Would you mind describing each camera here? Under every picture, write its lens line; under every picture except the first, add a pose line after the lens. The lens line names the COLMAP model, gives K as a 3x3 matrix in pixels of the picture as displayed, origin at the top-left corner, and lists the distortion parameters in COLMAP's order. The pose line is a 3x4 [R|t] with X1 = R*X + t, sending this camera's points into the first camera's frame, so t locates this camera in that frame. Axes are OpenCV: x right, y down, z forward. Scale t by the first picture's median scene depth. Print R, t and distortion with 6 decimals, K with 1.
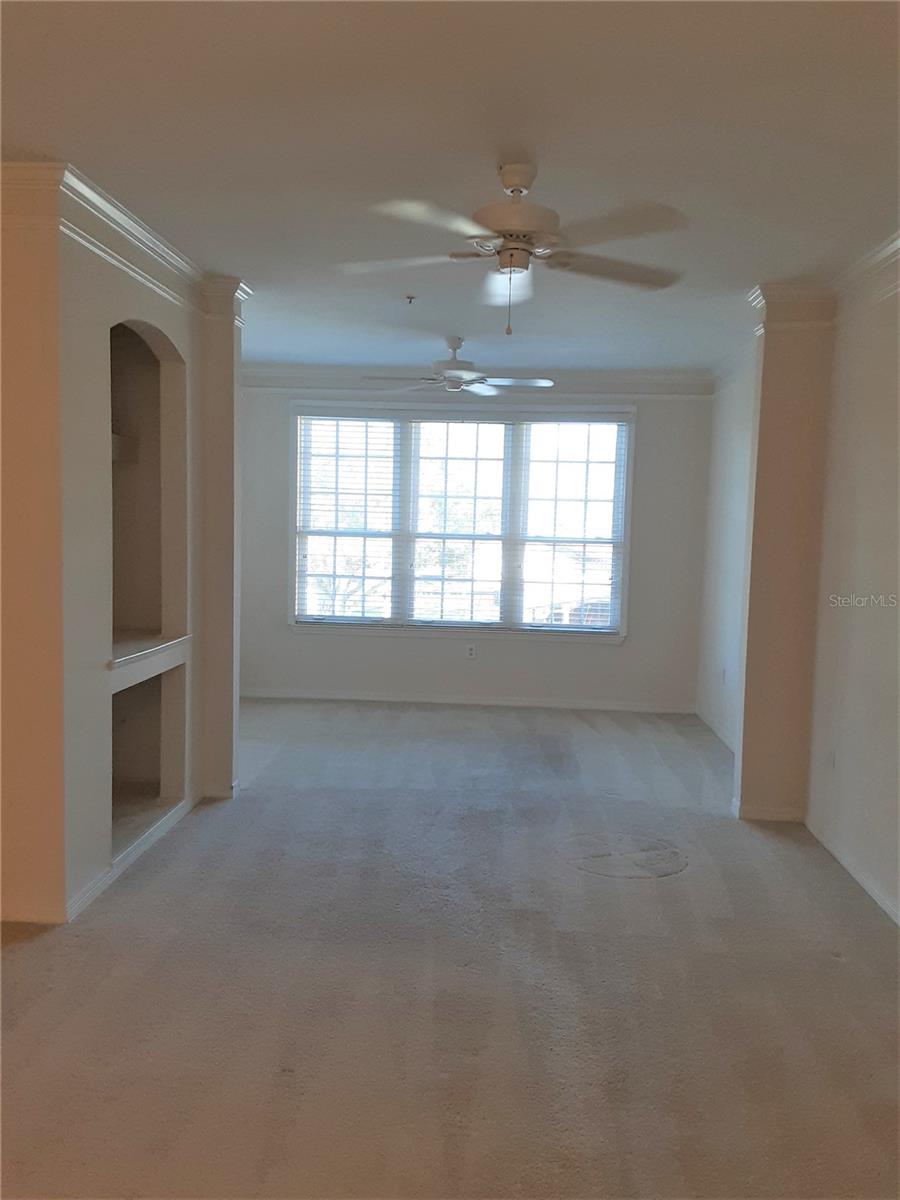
lens RADIAL K [[973.0, 0, 441.6], [0, 973.0, 594.7], [0, 0, 1]] dist [0.095830, -0.090213]
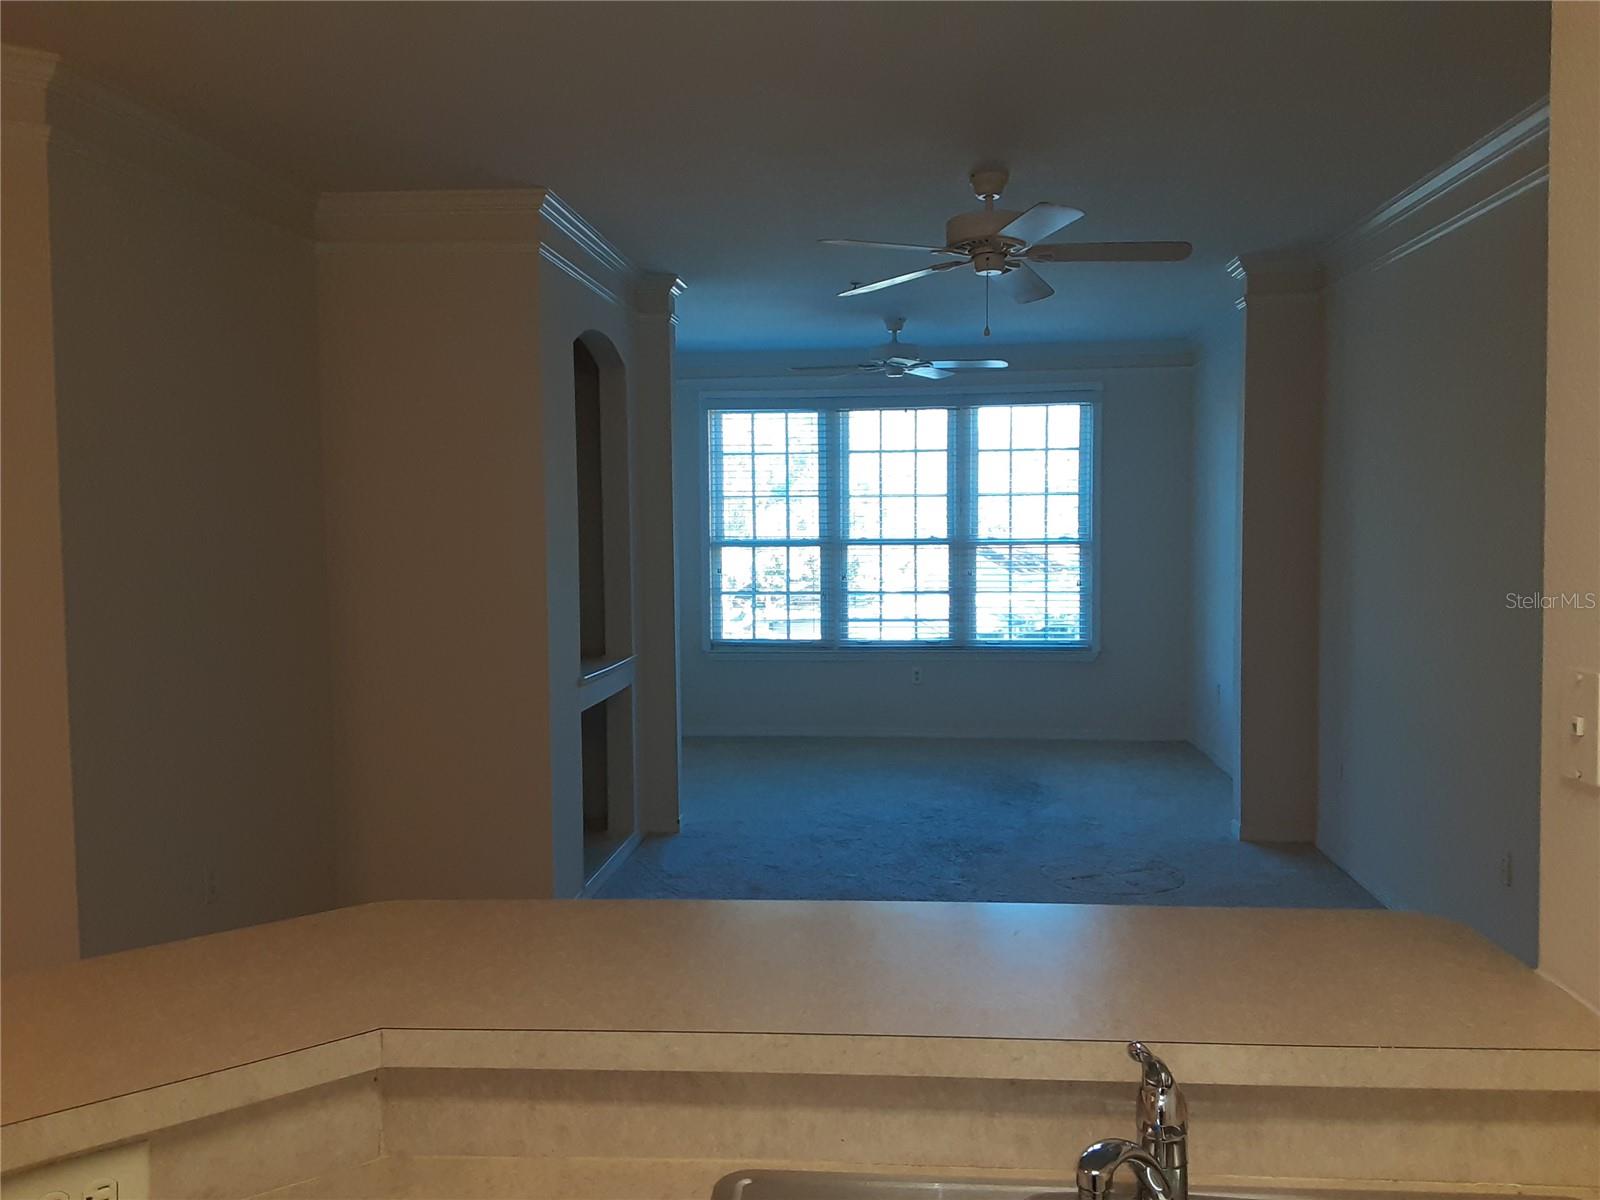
lens RADIAL K [[1297.4, 0, 783.3], [0, 1297.4, 600.9], [0, 0, 1]] dist [0.095830, -0.090213]
pose [[0.998694, -0.033964, -0.038170, -0.042102], [0.033232, 0.999254, -0.019659, 0.011776], [0.038809, 0.018365, 0.999078, -0.149527]]
